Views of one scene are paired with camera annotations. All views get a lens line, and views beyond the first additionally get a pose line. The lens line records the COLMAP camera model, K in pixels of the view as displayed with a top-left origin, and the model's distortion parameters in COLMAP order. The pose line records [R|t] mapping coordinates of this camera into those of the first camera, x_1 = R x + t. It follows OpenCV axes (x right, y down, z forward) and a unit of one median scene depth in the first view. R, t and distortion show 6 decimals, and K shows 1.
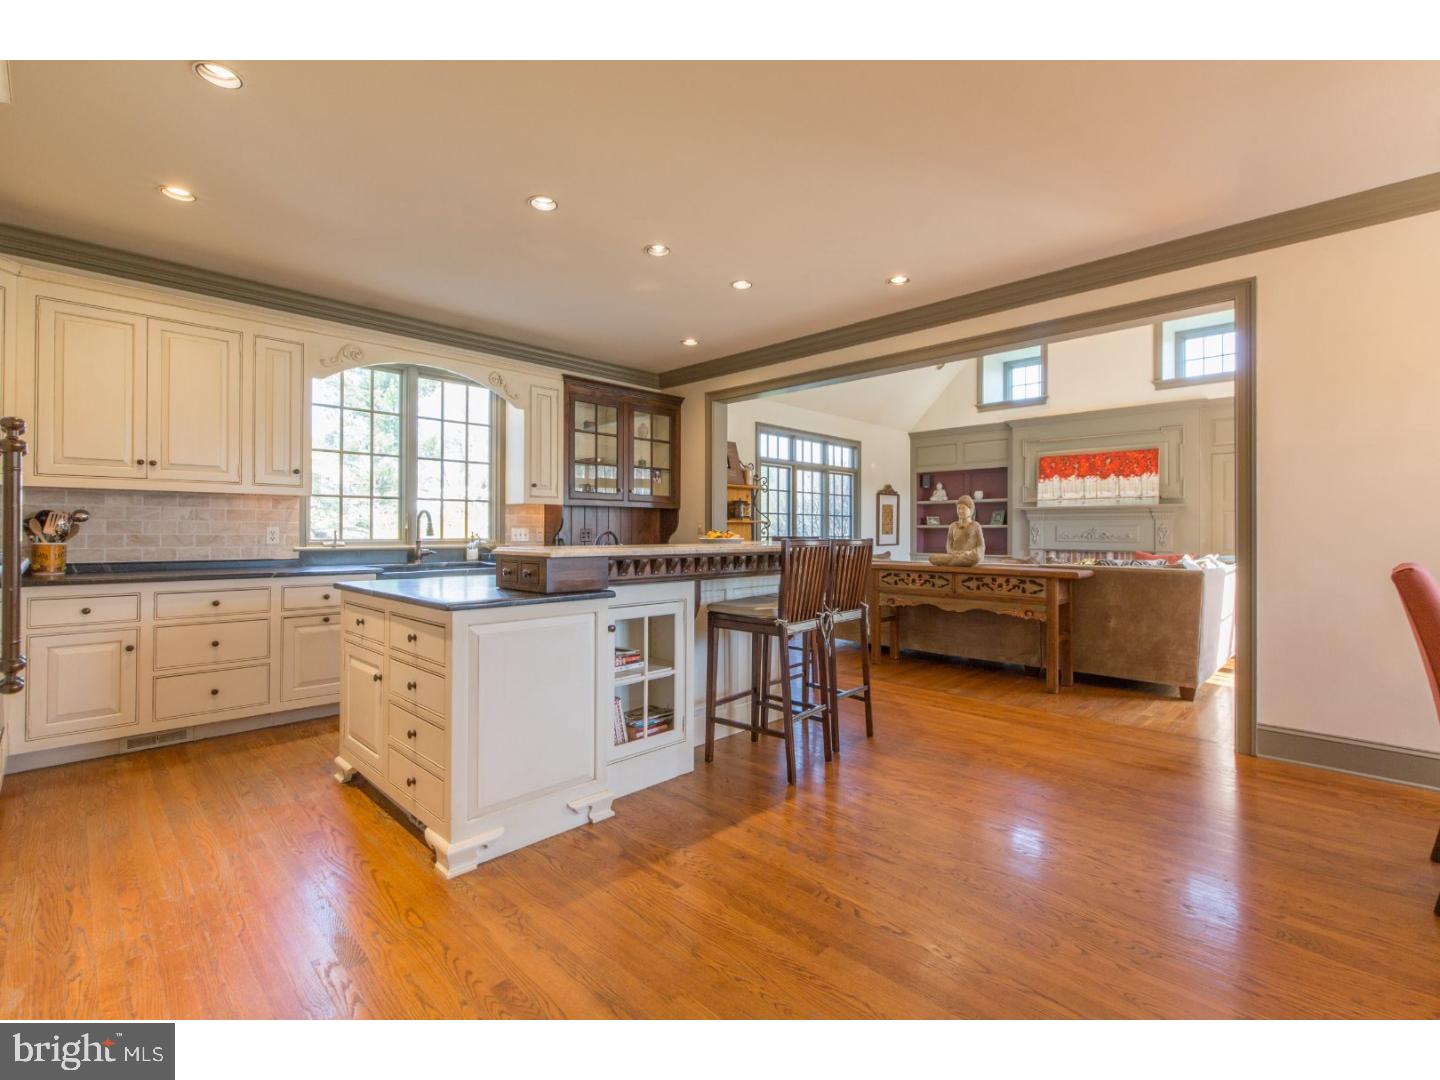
lens RADIAL K [[647.5, 0, 724.1], [0, 647.5, 532.9], [0, 0, 1]] dist [0.001636, -0.000009]
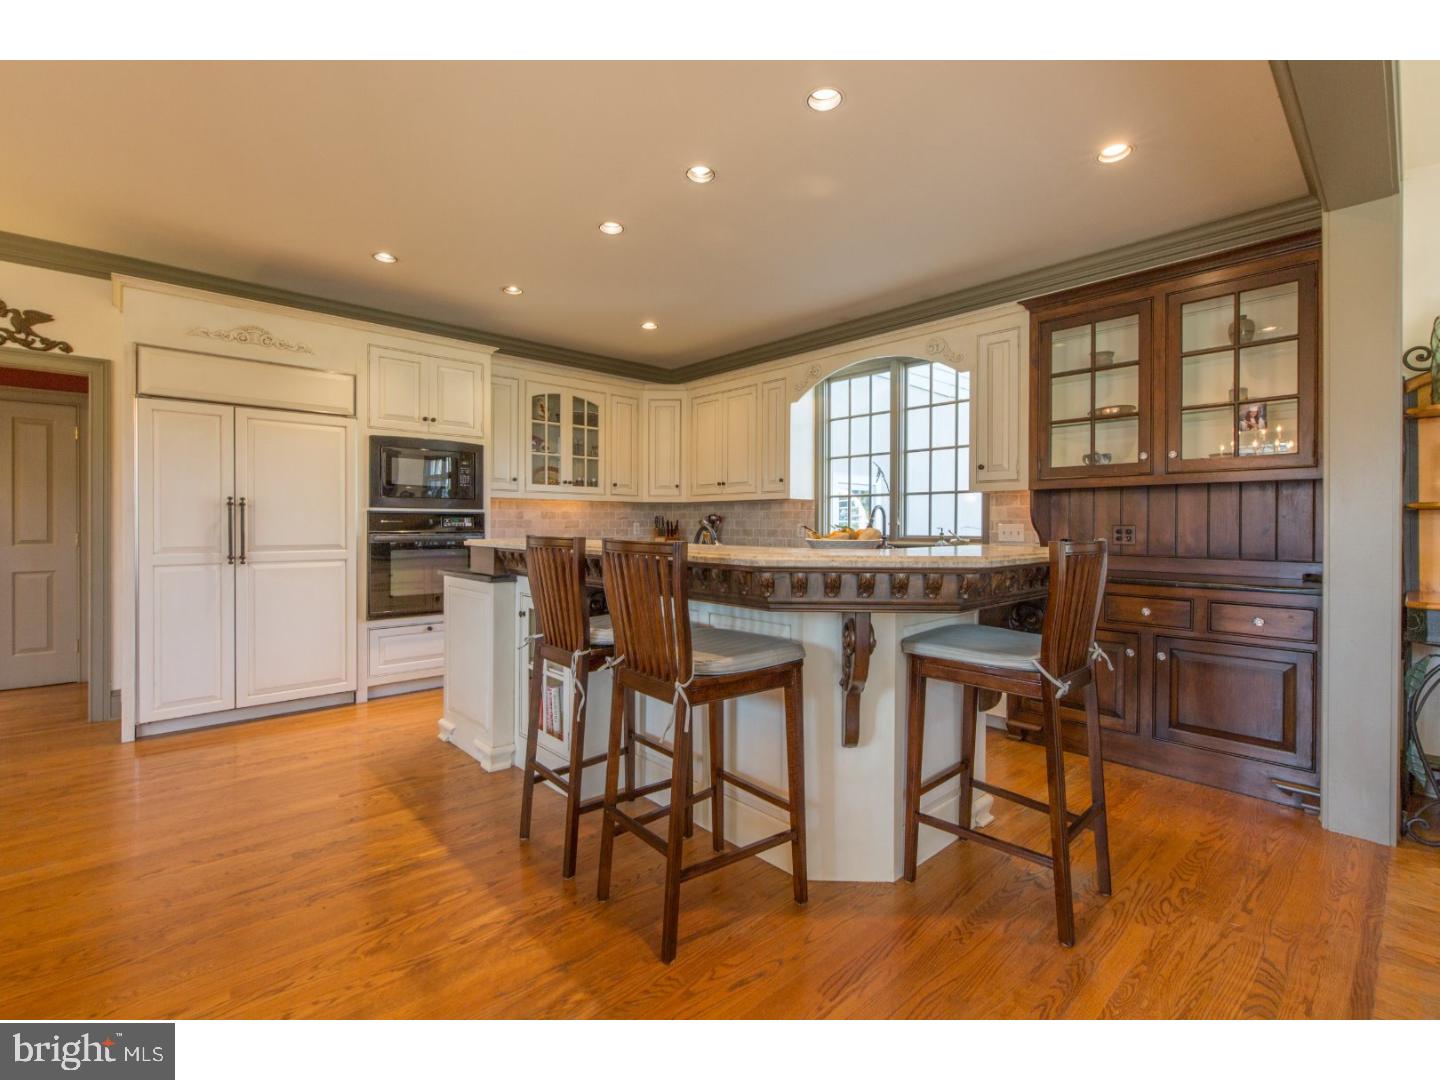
lens RADIAL K [[647.5, 0, 724.9], [0, 647.5, 530.2], [0, 0, 1]] dist [0.001636, -0.000009]
pose [[-0.051832, 0.004700, -0.998645, 0.553862], [-0.006314, 0.999967, 0.005033, -0.001500], [0.998636, 0.006566, -0.051800, 0.853089]]
